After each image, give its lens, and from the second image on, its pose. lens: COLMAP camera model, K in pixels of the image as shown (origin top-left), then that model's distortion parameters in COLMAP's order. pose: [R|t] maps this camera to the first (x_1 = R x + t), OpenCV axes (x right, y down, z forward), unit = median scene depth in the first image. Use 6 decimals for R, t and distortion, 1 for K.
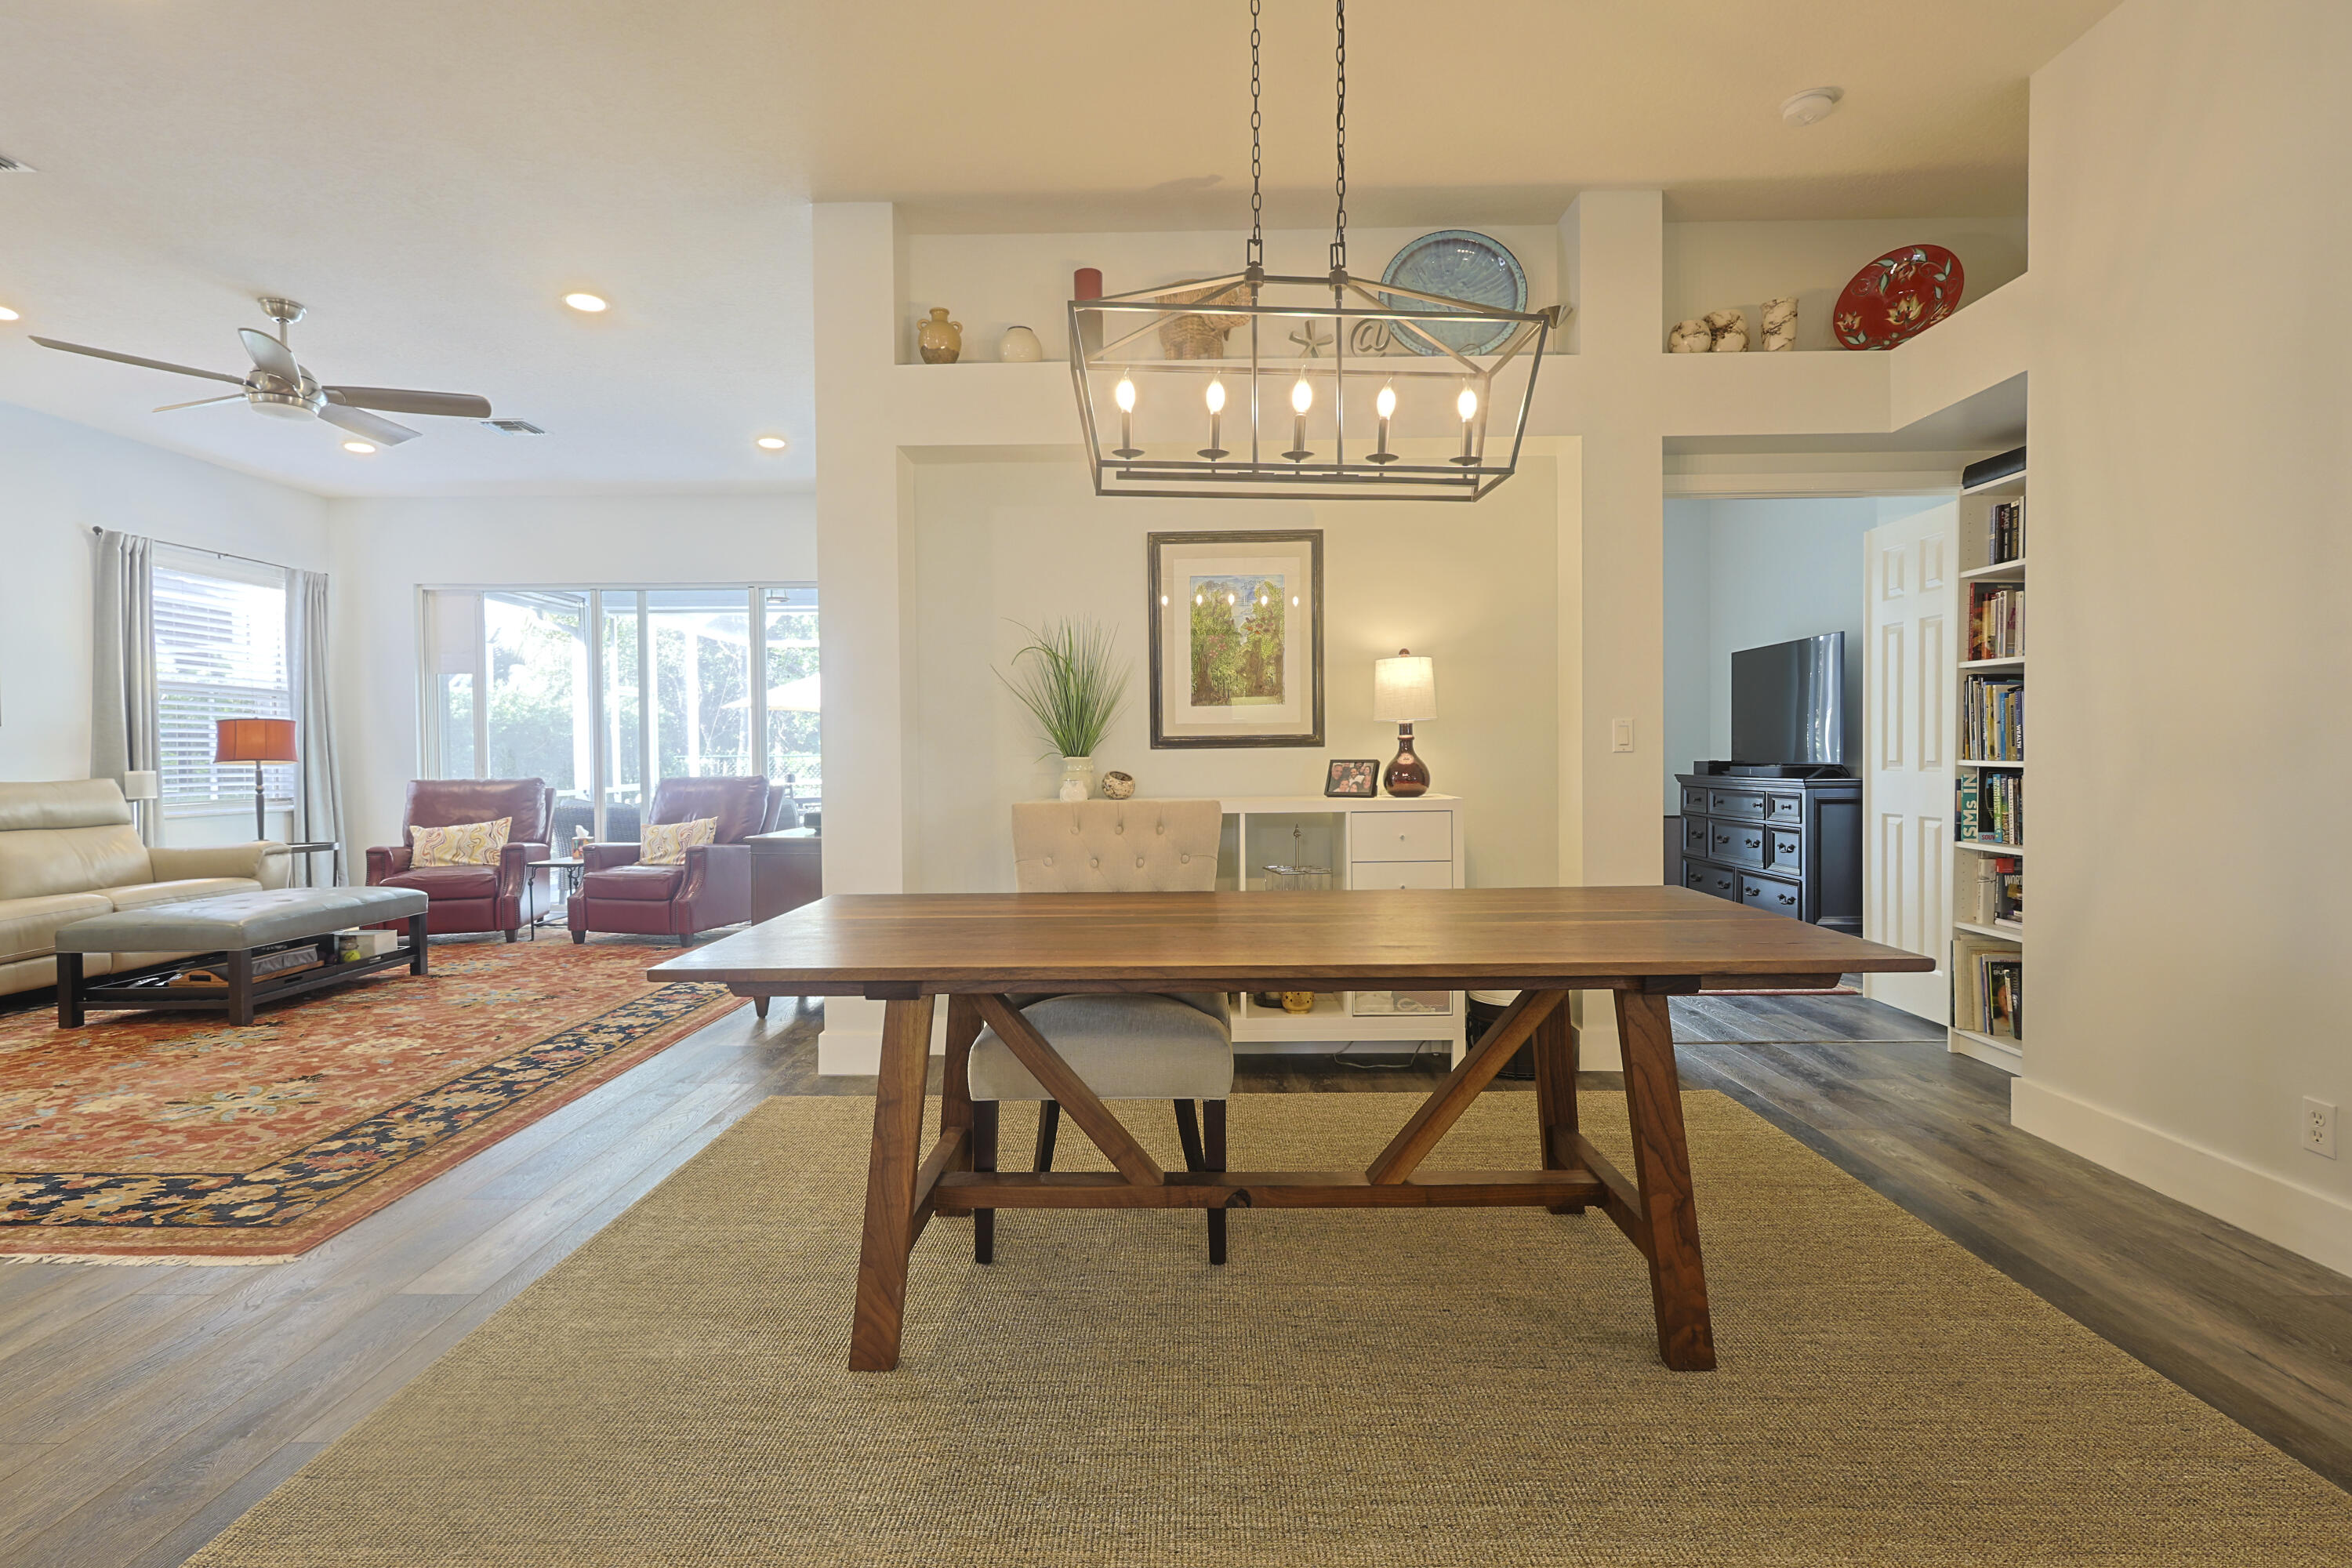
lens RADIAL K [[1232.3, 0, 1176.0], [0, 1232.3, 784.0], [0, 0, 1]] dist [-0.000282, 0.000599]
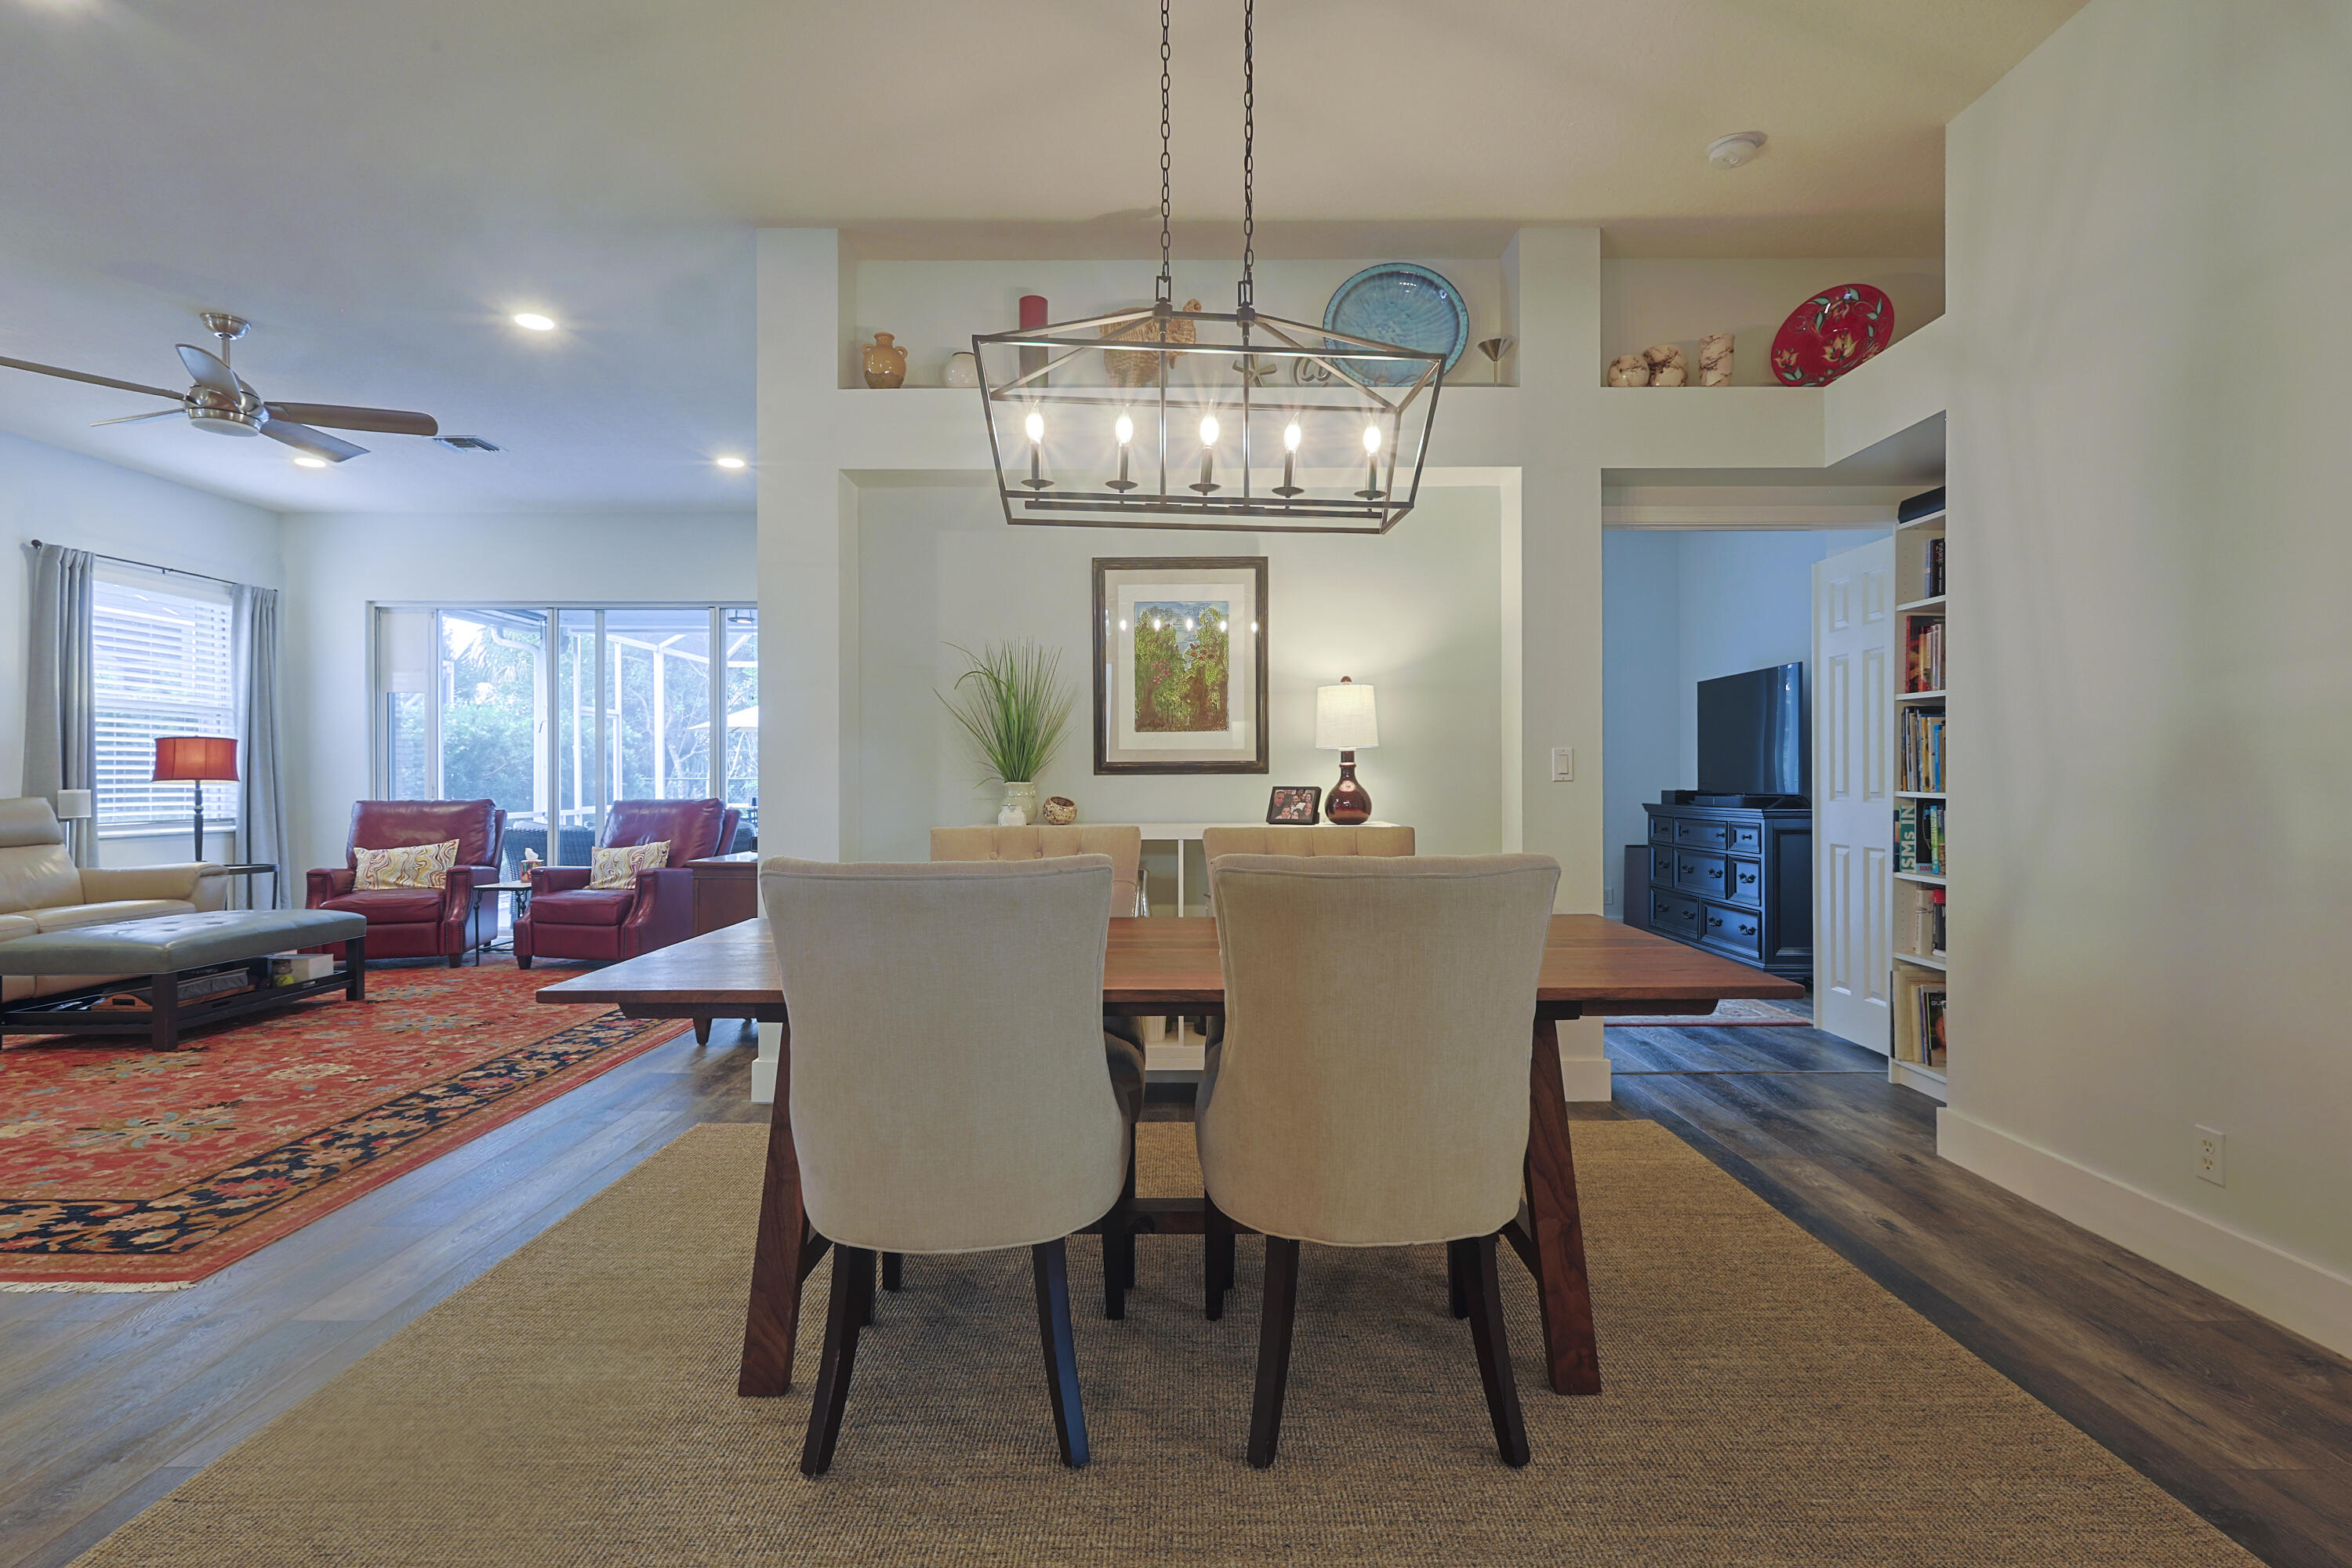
lens RADIAL K [[1259.9, 0, 1188.8], [0, 1259.9, 780.7], [0, 0, 1]] dist [-0.001612, 0.000978]
pose [[0.999834, 0.006999, 0.016803, 0.040501], [-0.006606, 0.999706, -0.023310, -0.000255], [-0.016961, 0.023195, 0.999587, -0.019082]]
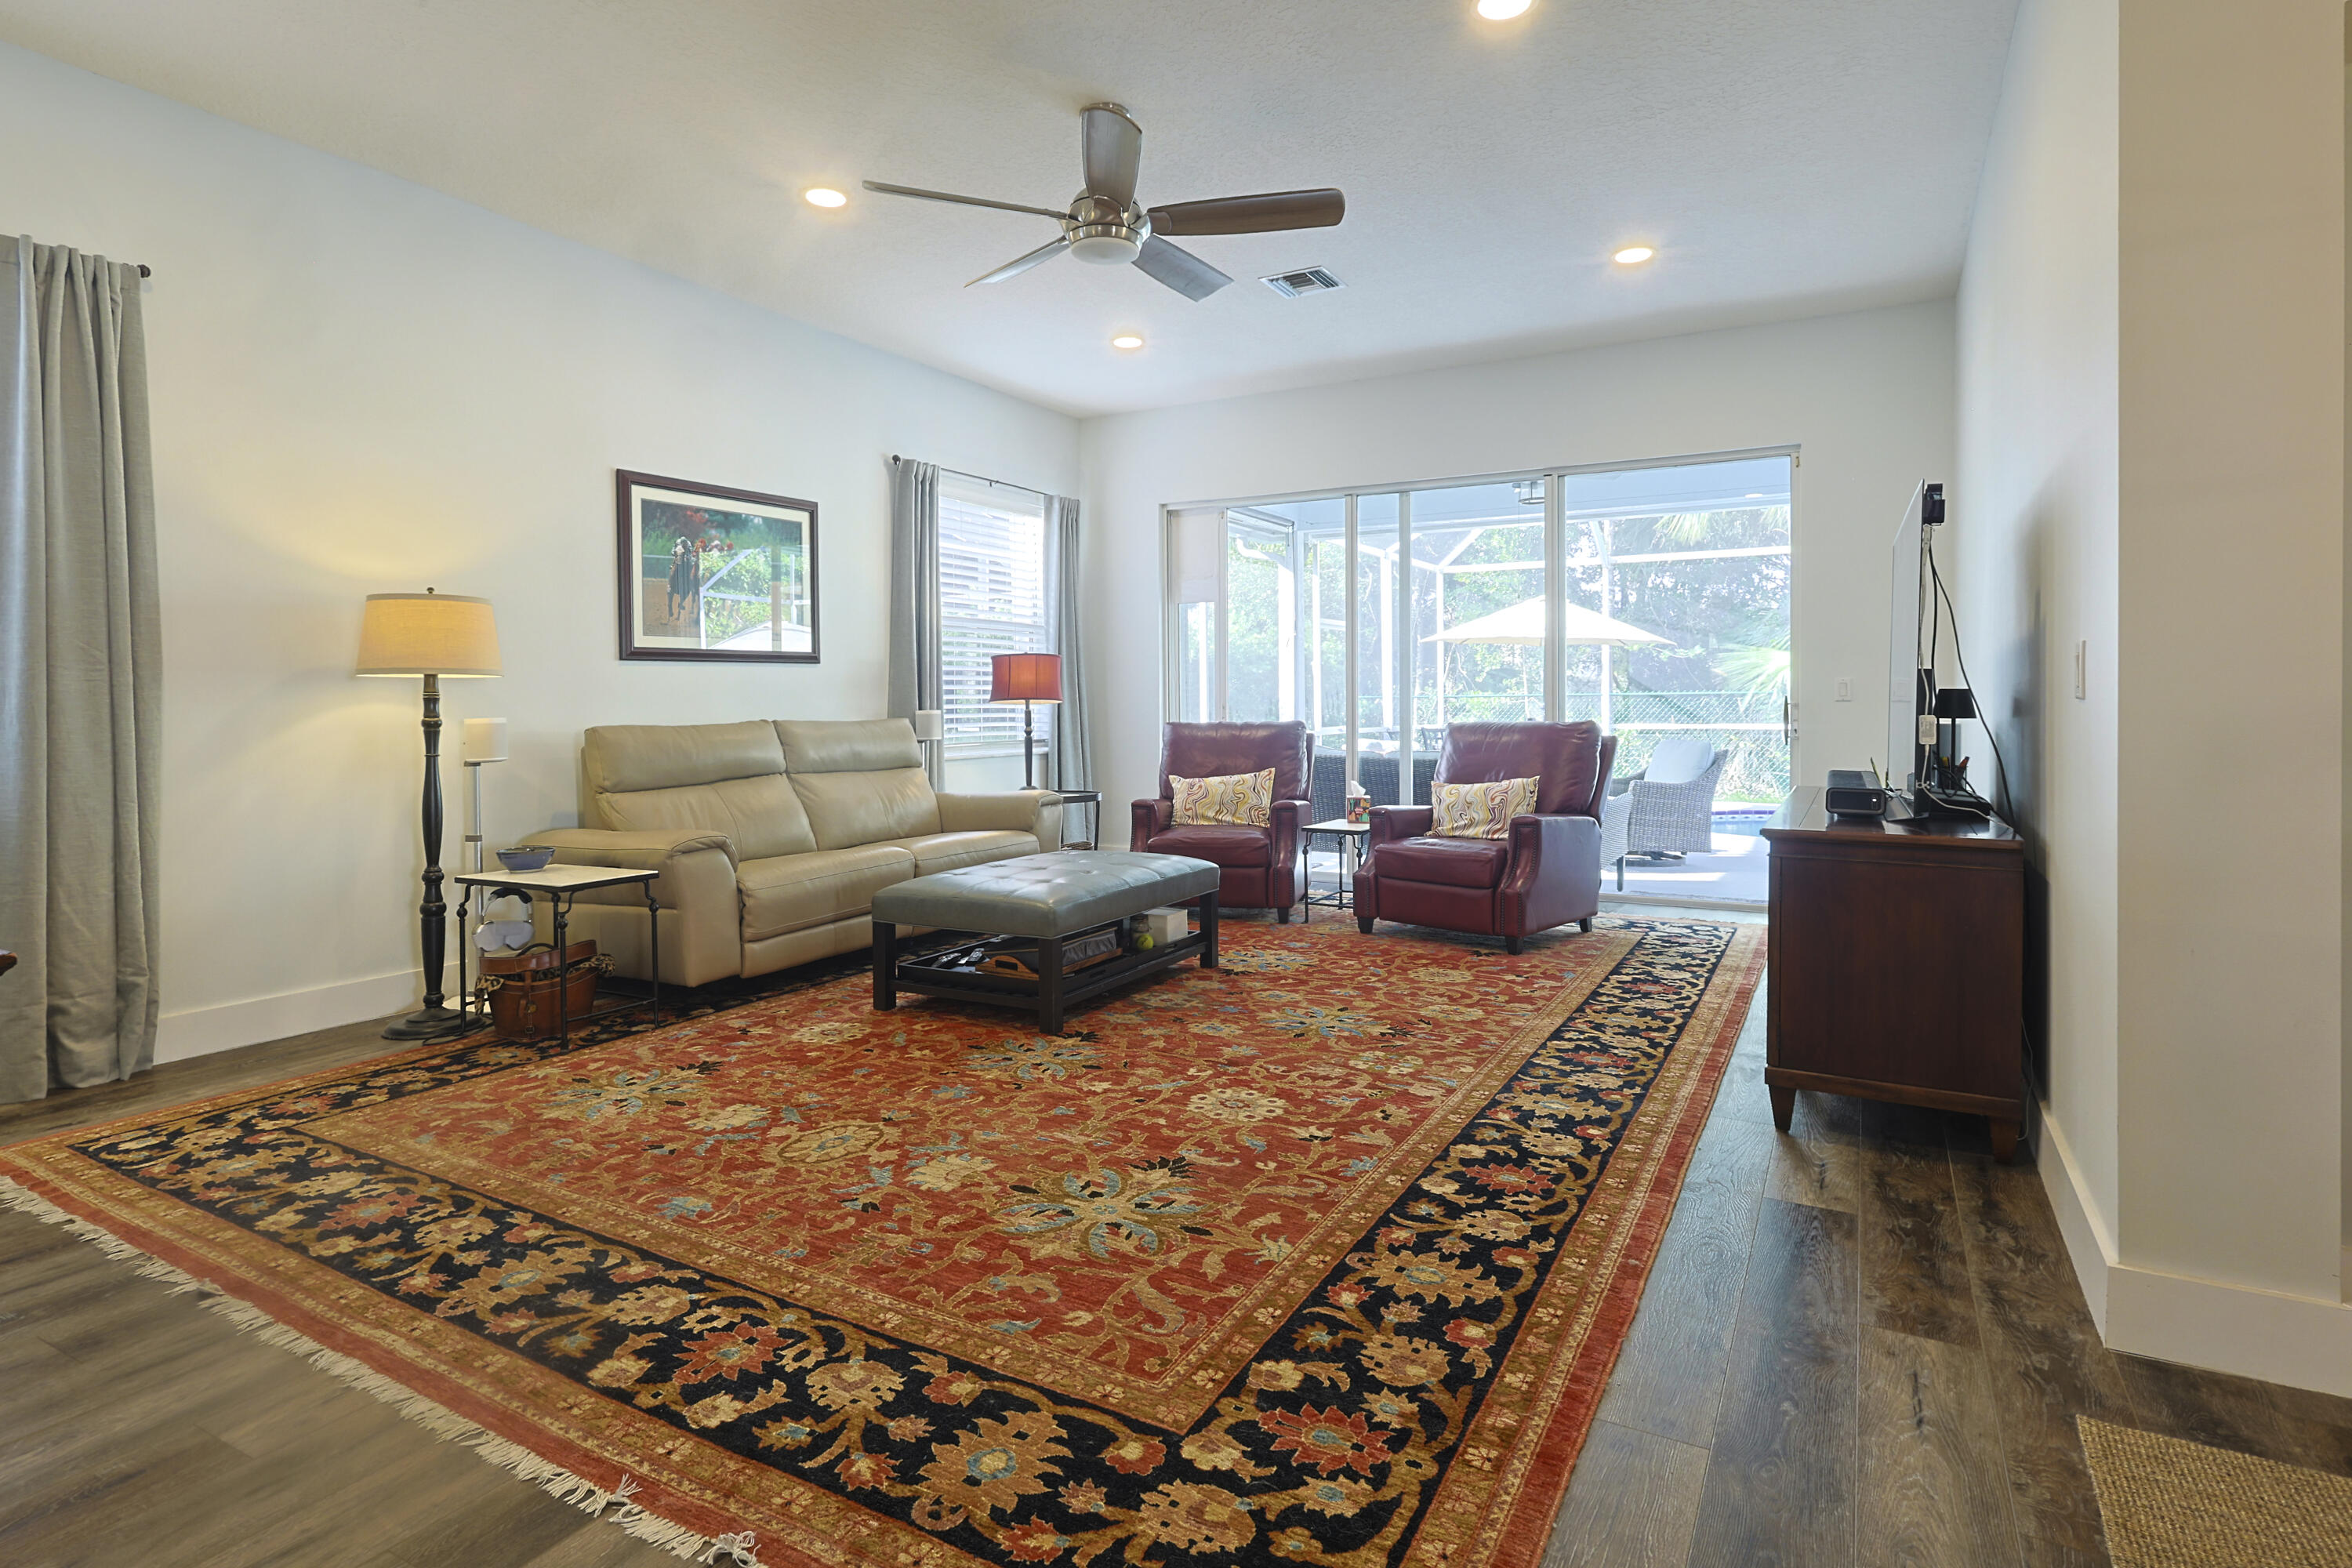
lens RADIAL K [[1254.3, 0, 1104.6], [0, 1254.3, 726.2], [0, 0, 1]] dist [0.000673, -0.000194]
pose [[0.865621, 0.012405, -0.500545, -0.378290], [-0.012161, 0.999919, 0.003750, -0.005705], [0.500551, 0.002841, 0.865702, 0.367802]]
